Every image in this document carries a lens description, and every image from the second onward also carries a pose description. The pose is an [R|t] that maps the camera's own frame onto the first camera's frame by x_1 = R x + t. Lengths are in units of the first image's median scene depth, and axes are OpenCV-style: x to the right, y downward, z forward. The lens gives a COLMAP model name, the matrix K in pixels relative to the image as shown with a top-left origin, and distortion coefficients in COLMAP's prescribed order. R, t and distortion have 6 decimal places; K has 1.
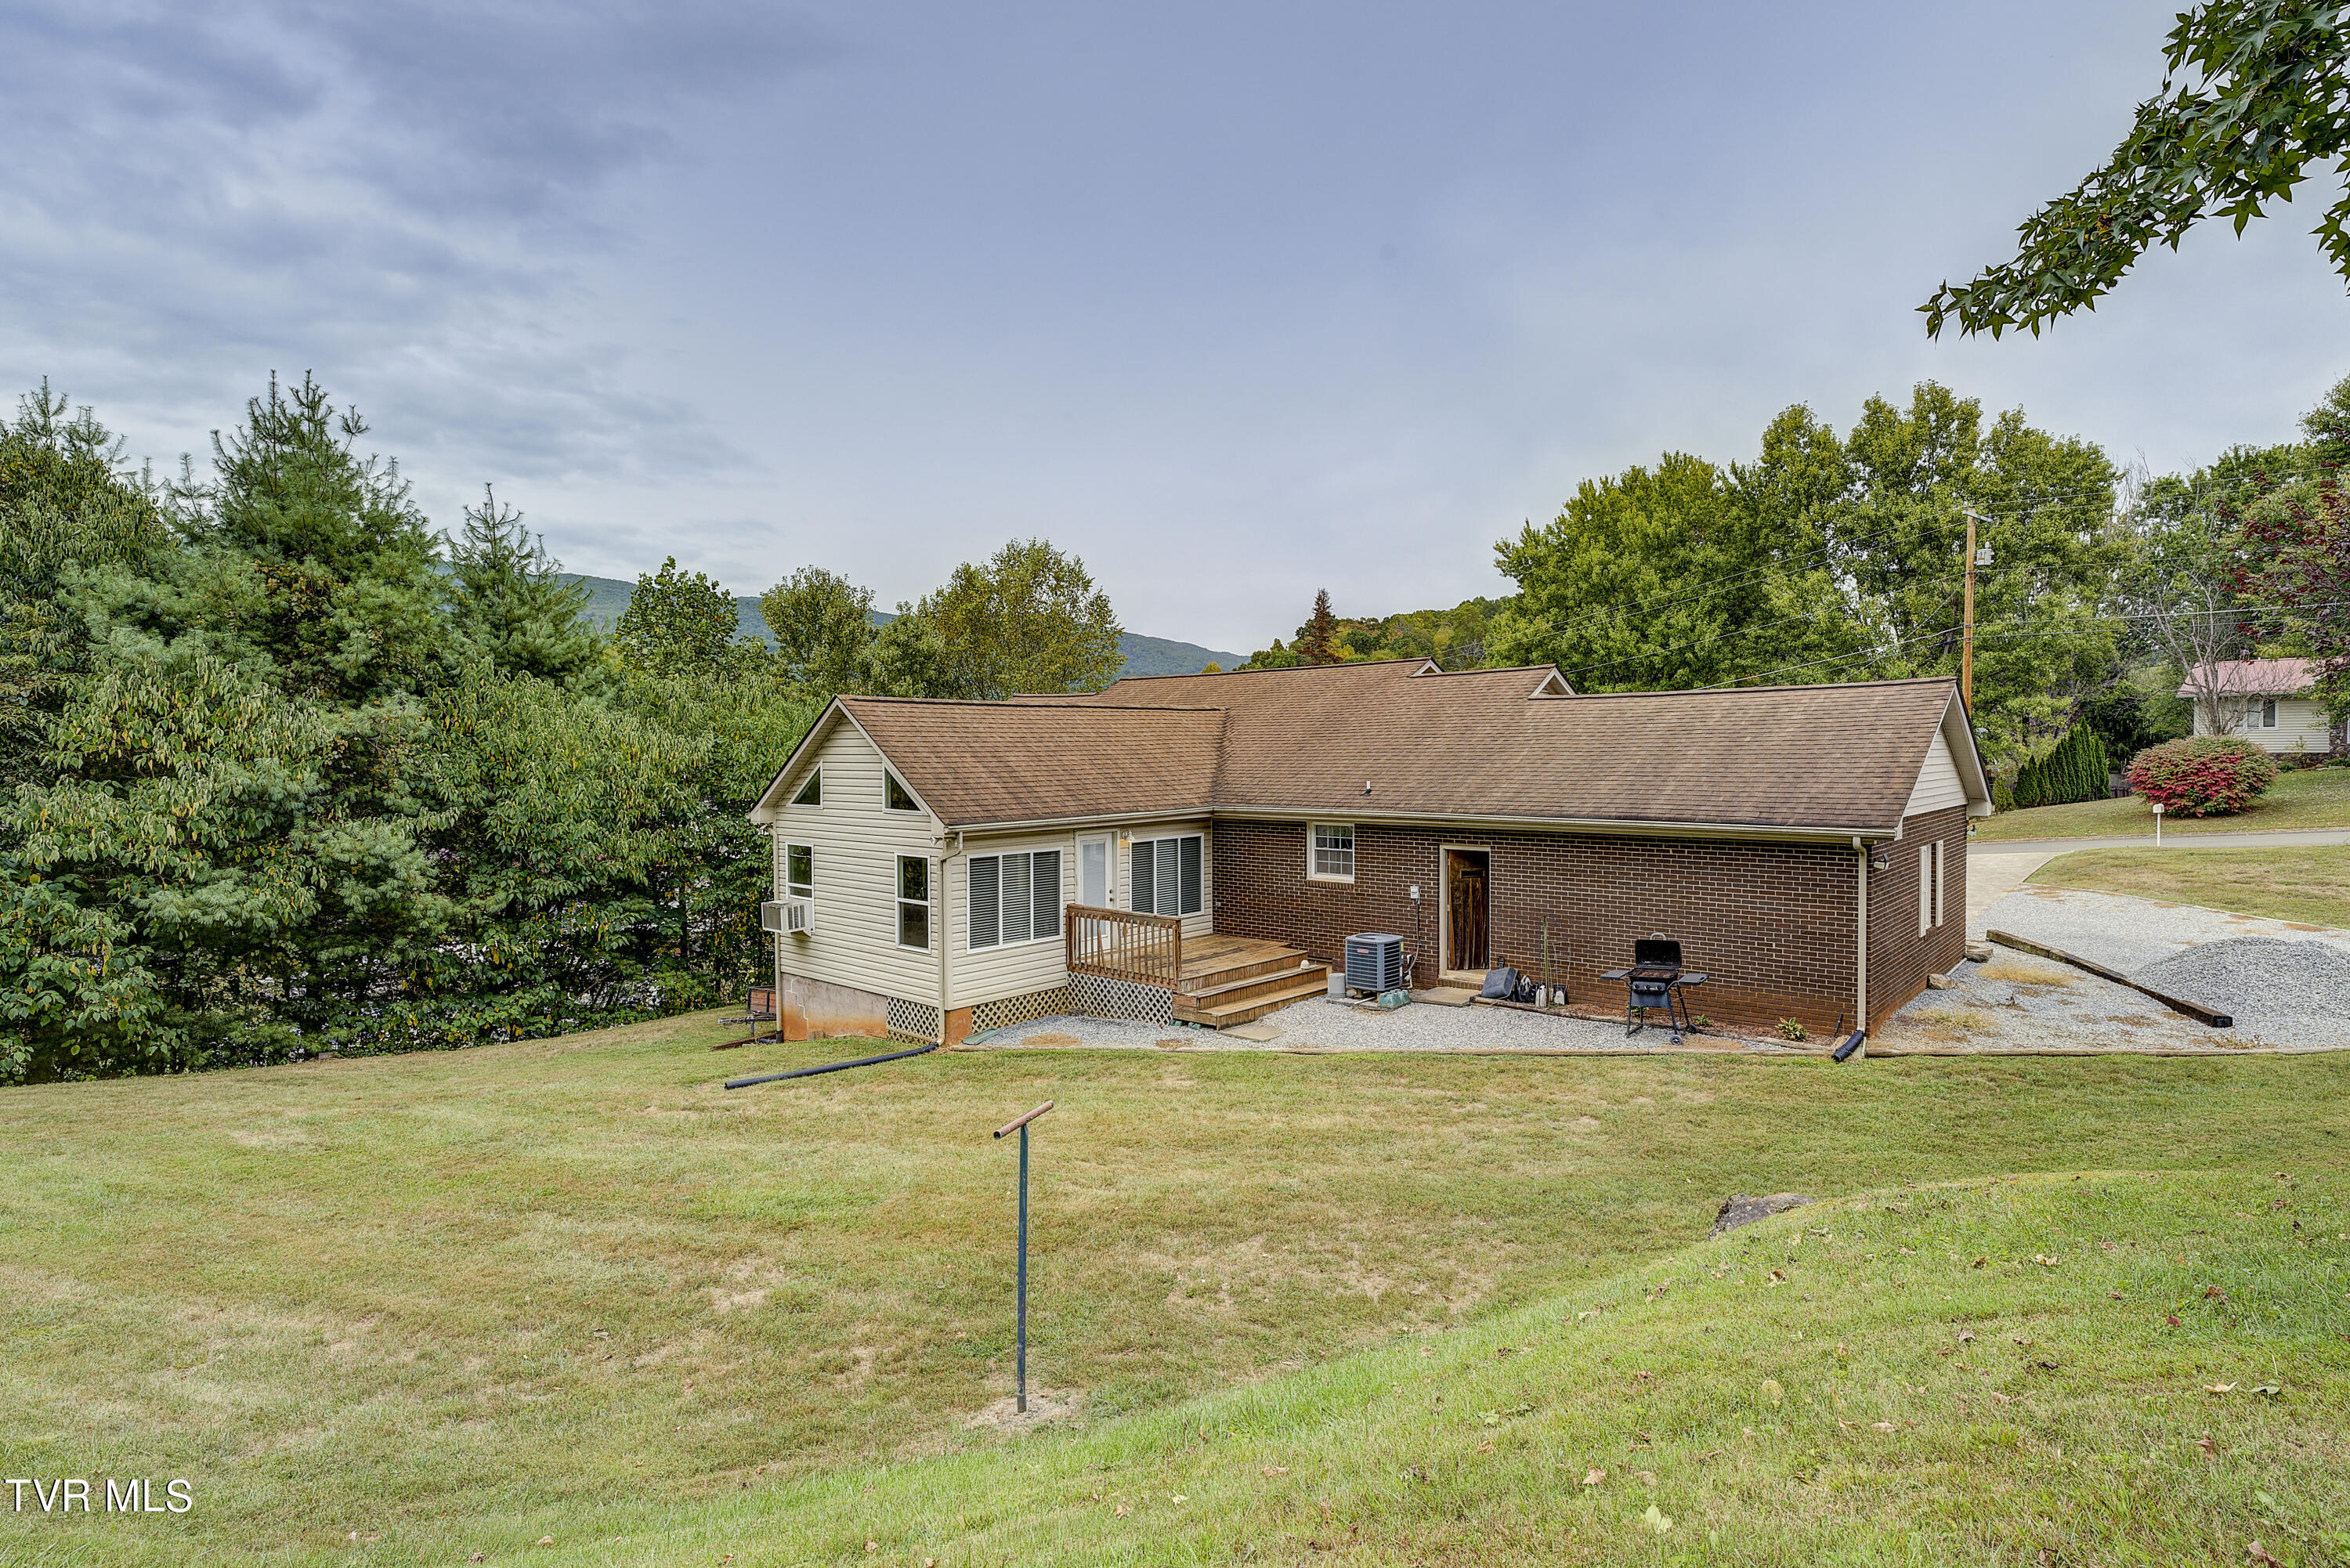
lens RADIAL K [[1149.8, 0, 1179.0], [0, 1149.8, 788.0], [0, 0, 1]] dist [-0.014048, 0.000788]
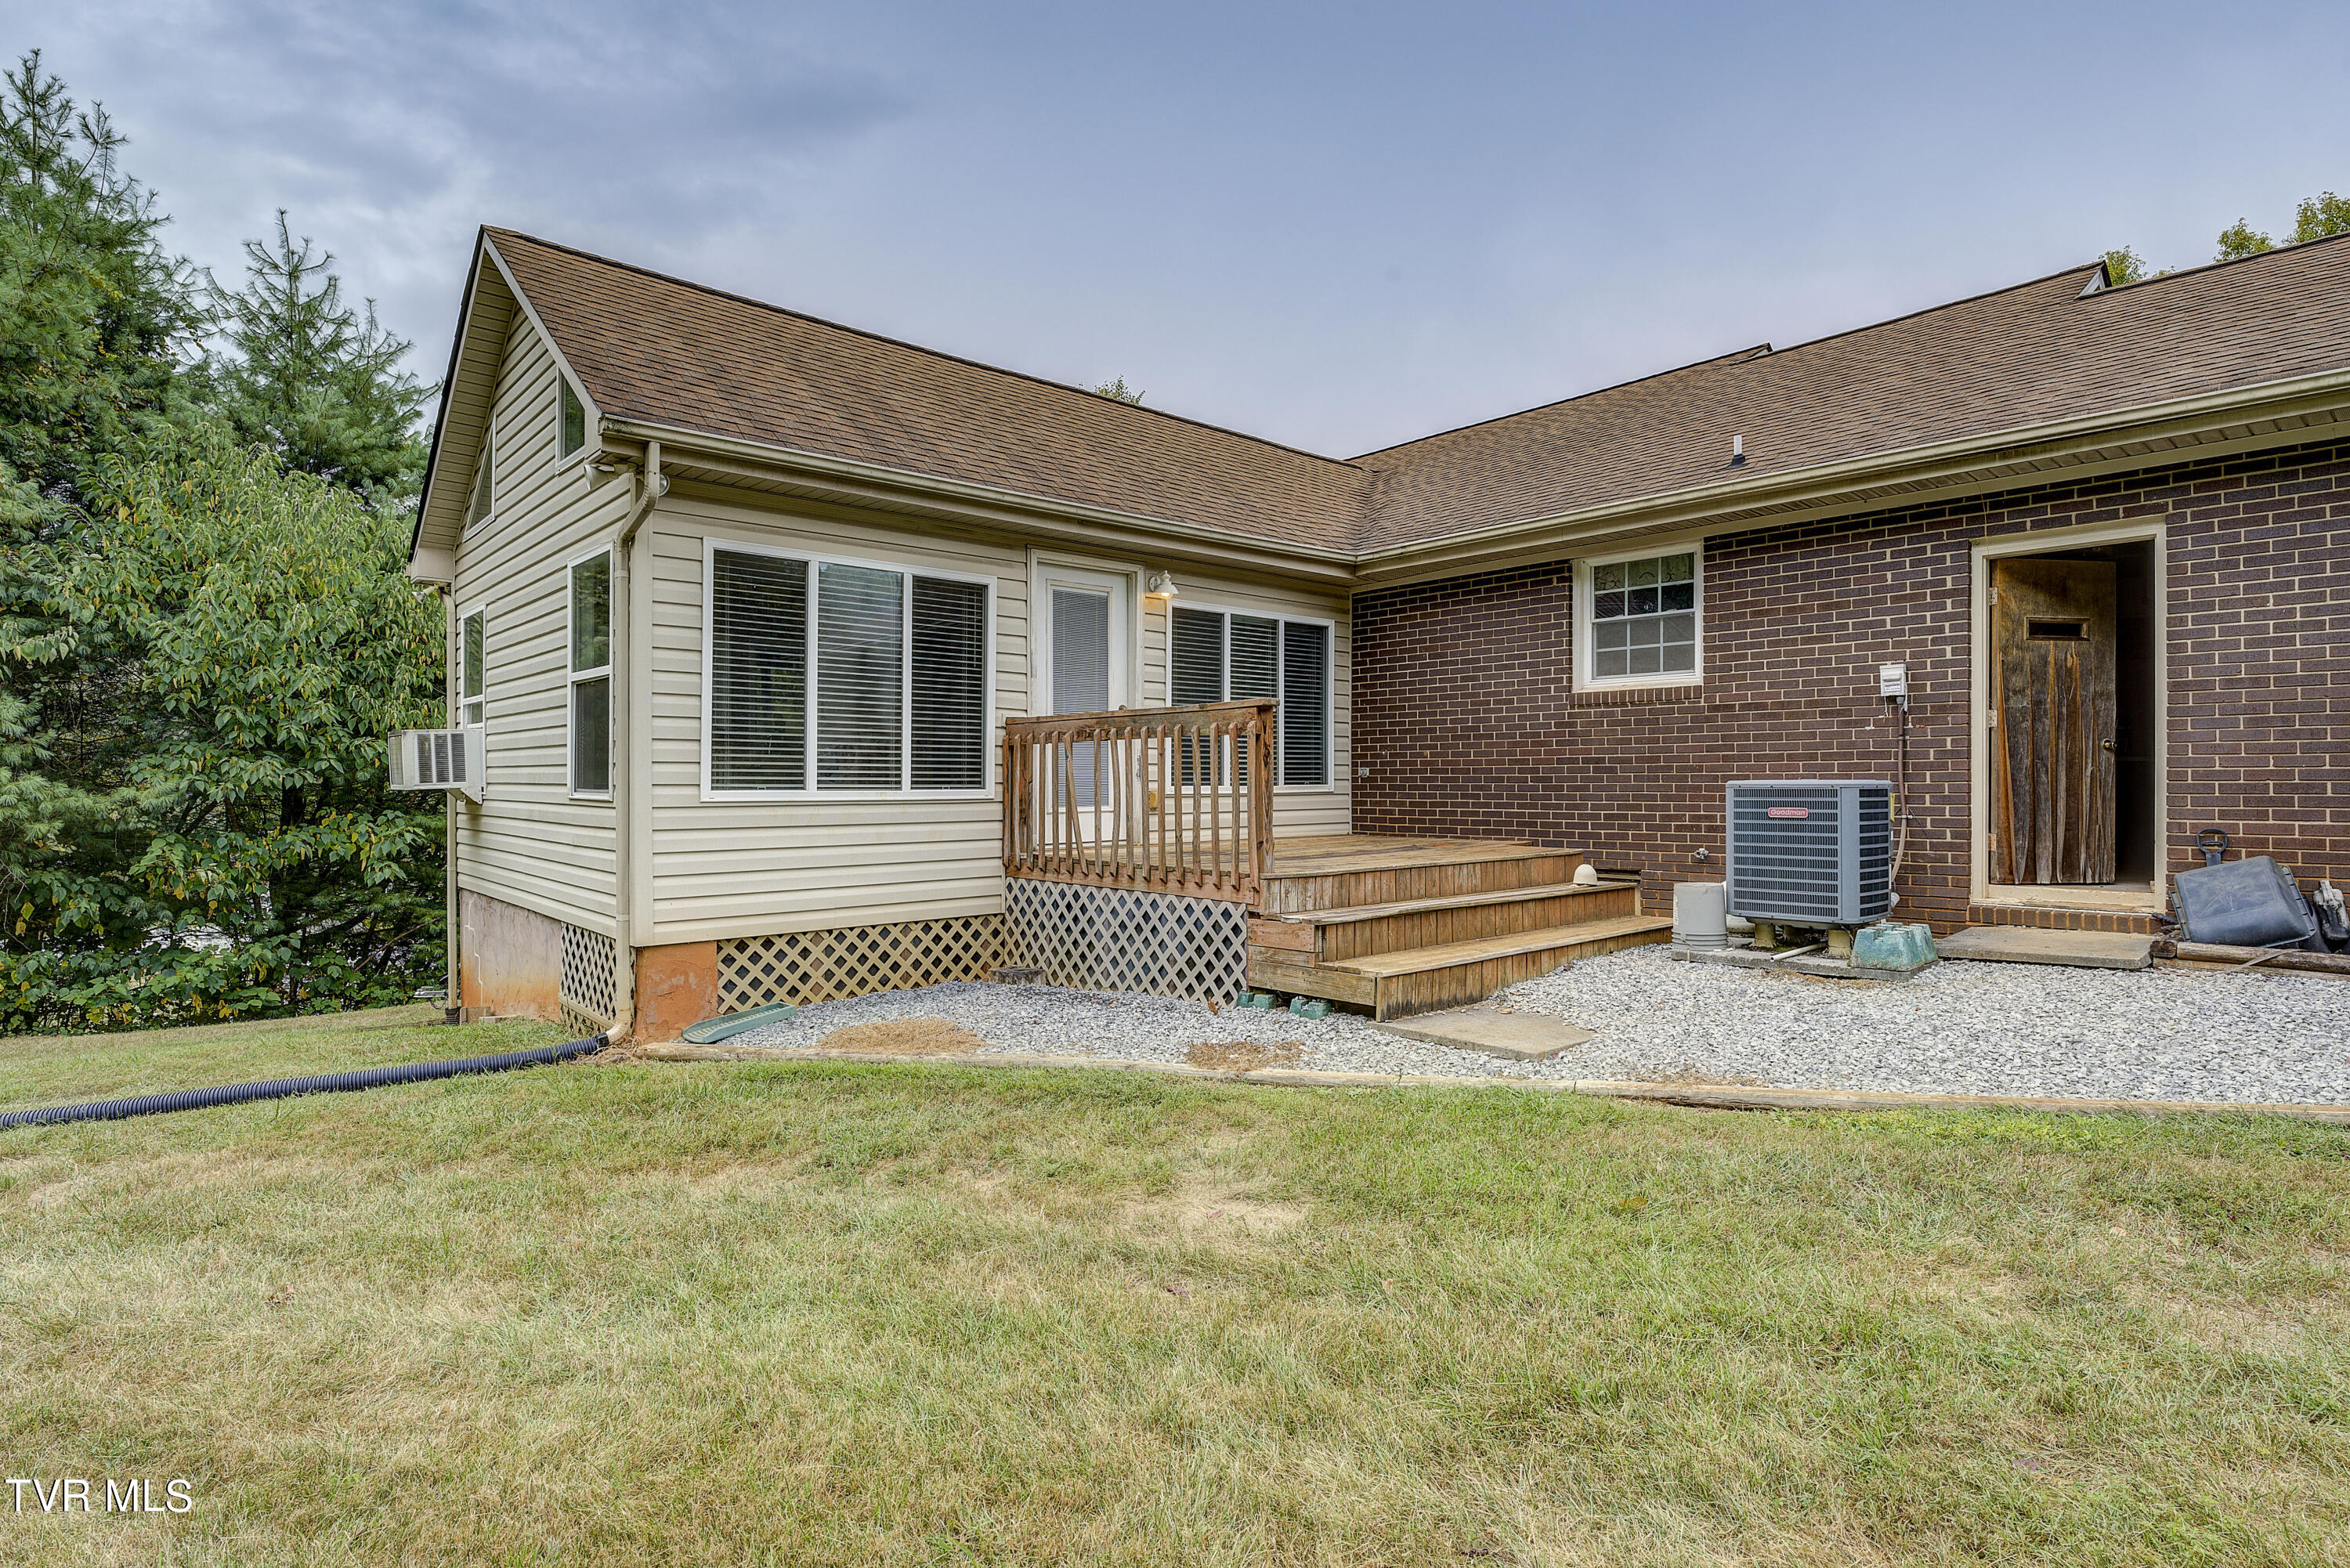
lens RADIAL K [[1149.8, 0, 1169.0], [0, 1149.8, 780.3], [0, 0, 1]] dist [-0.014048, 0.000788]
pose [[0.993147, 0.003814, -0.116813, 0.010815], [-0.006825, 0.999654, -0.025388, 0.134462], [0.116676, 0.026011, 0.992829, 0.592539]]
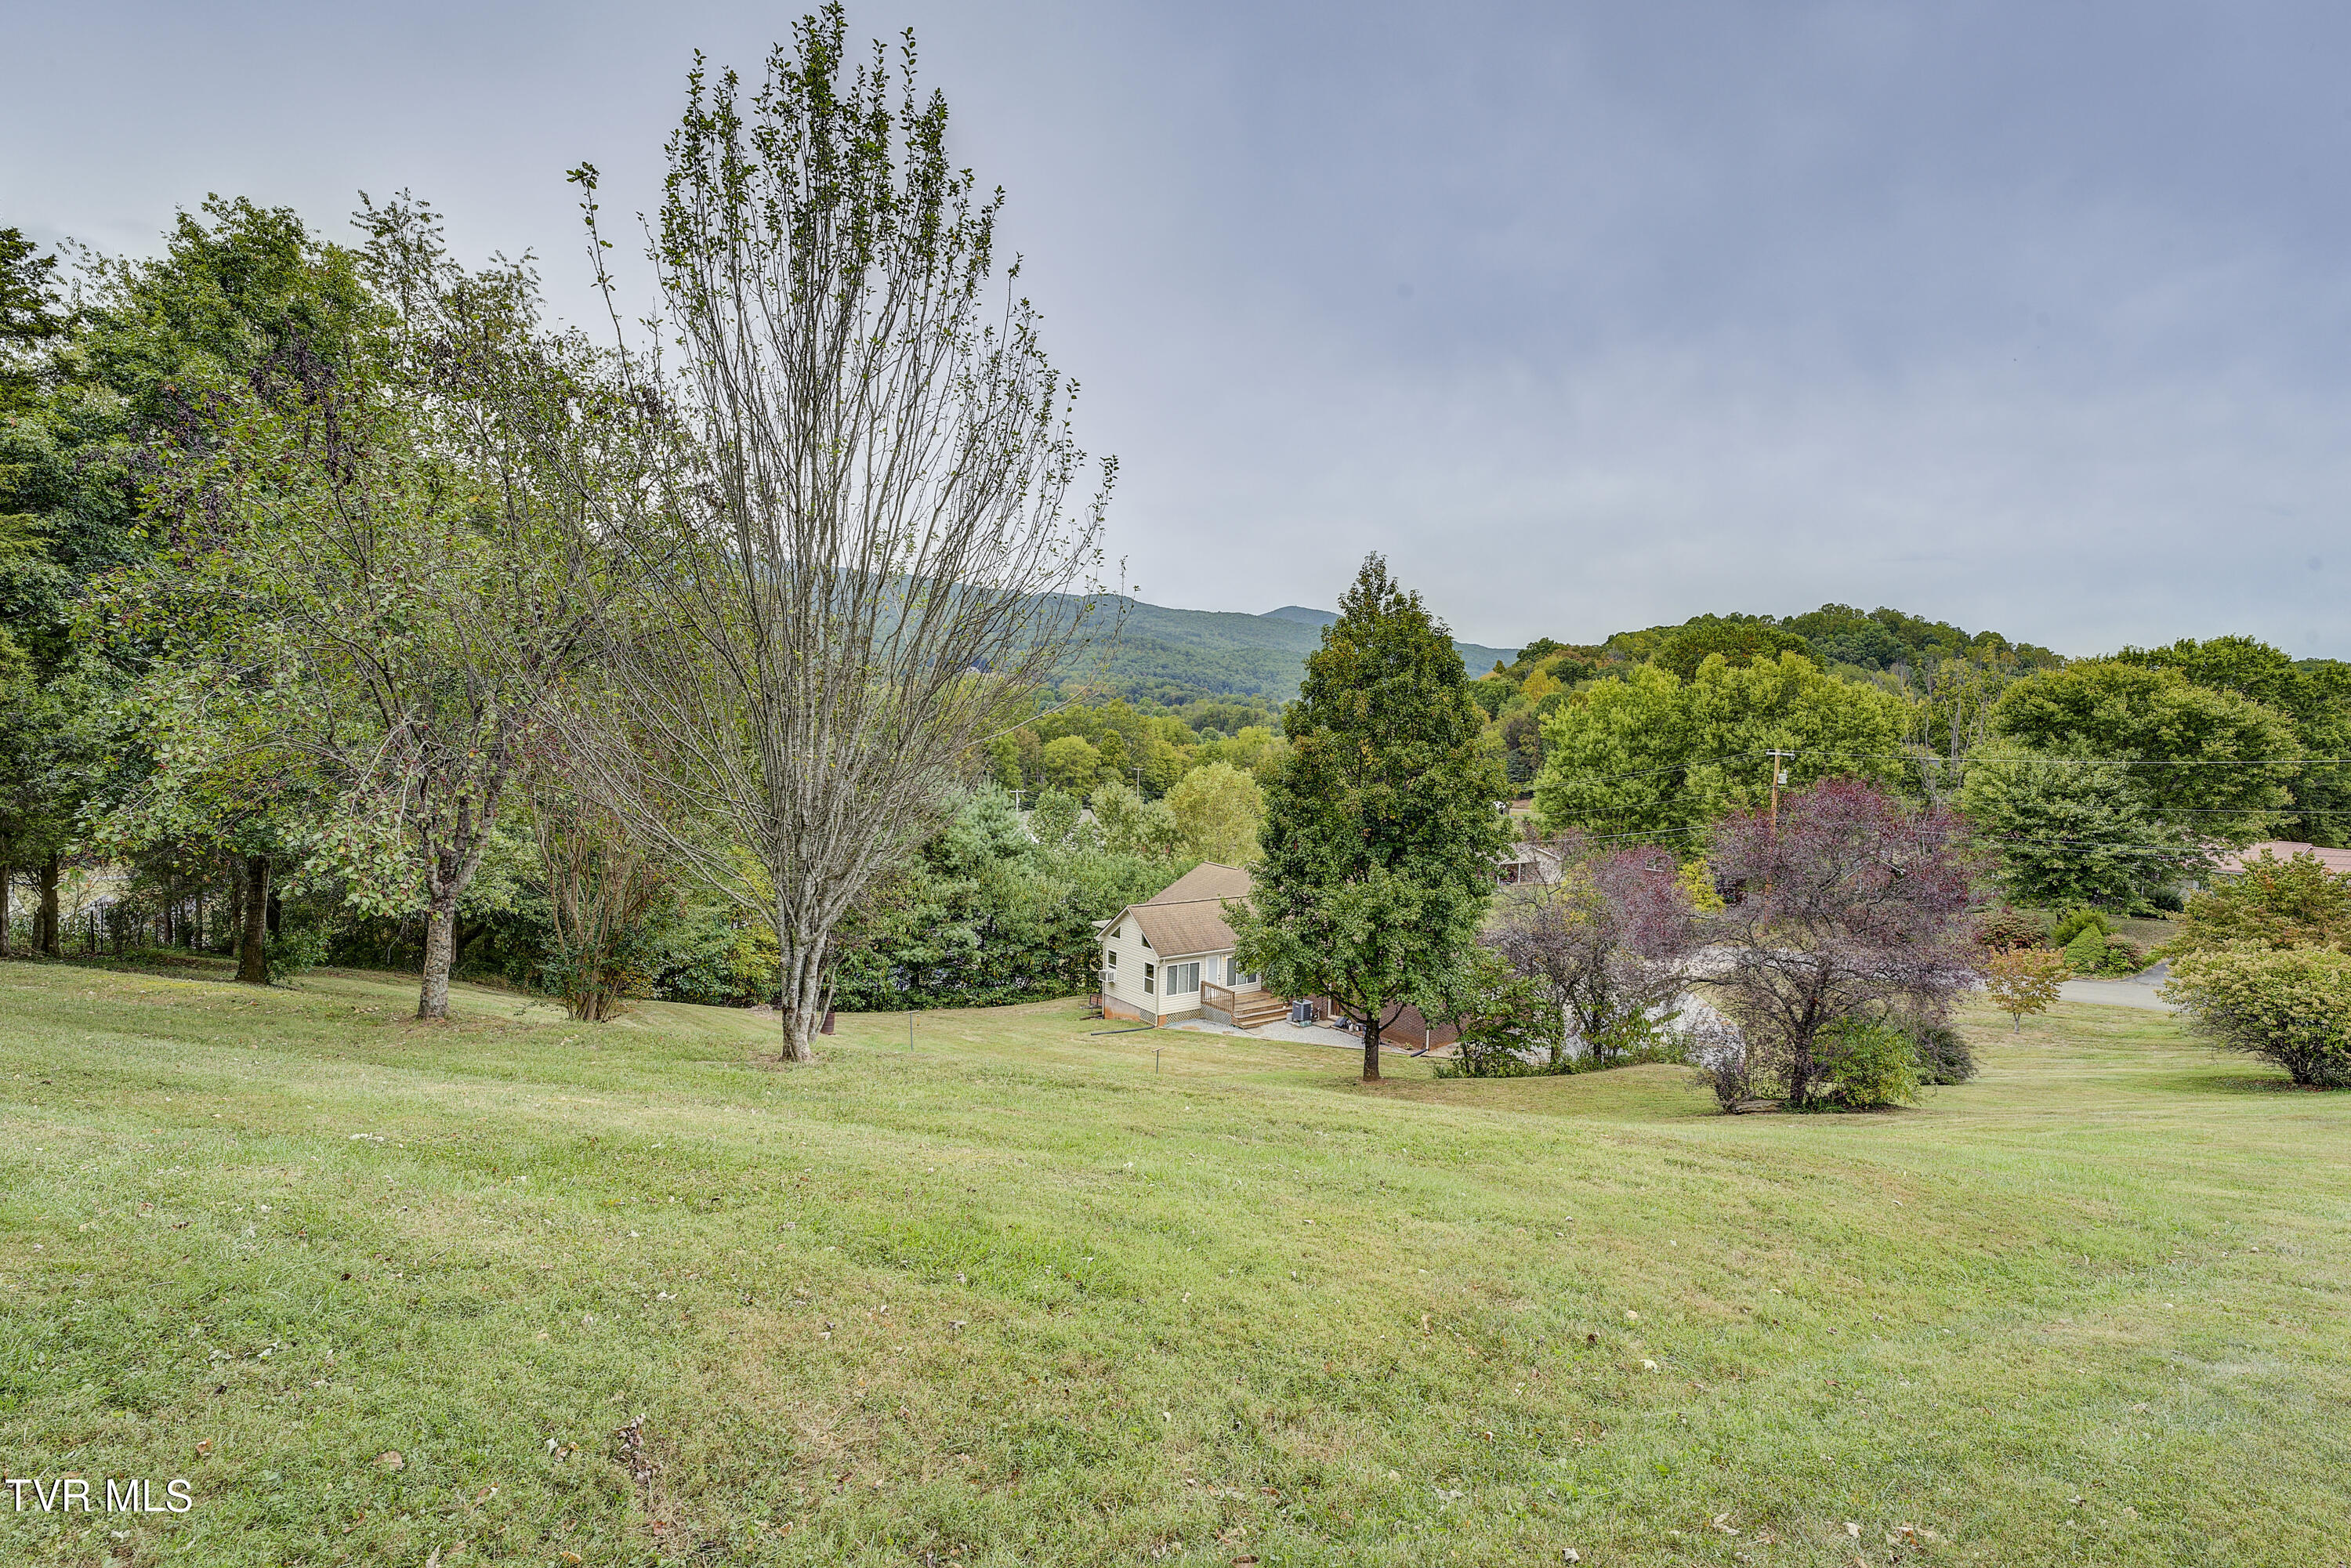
lens RADIAL K [[1066.2, 0, 1180.0], [0, 1066.2, 783.8], [0, 0, 1]] dist [-0.002556, -0.000022]
pose [[0.973132, 0.035667, -0.227470, 0.442754], [-0.031185, 0.999243, 0.023268, -0.454167], [0.228127, -0.015549, 0.973507, -1.614281]]
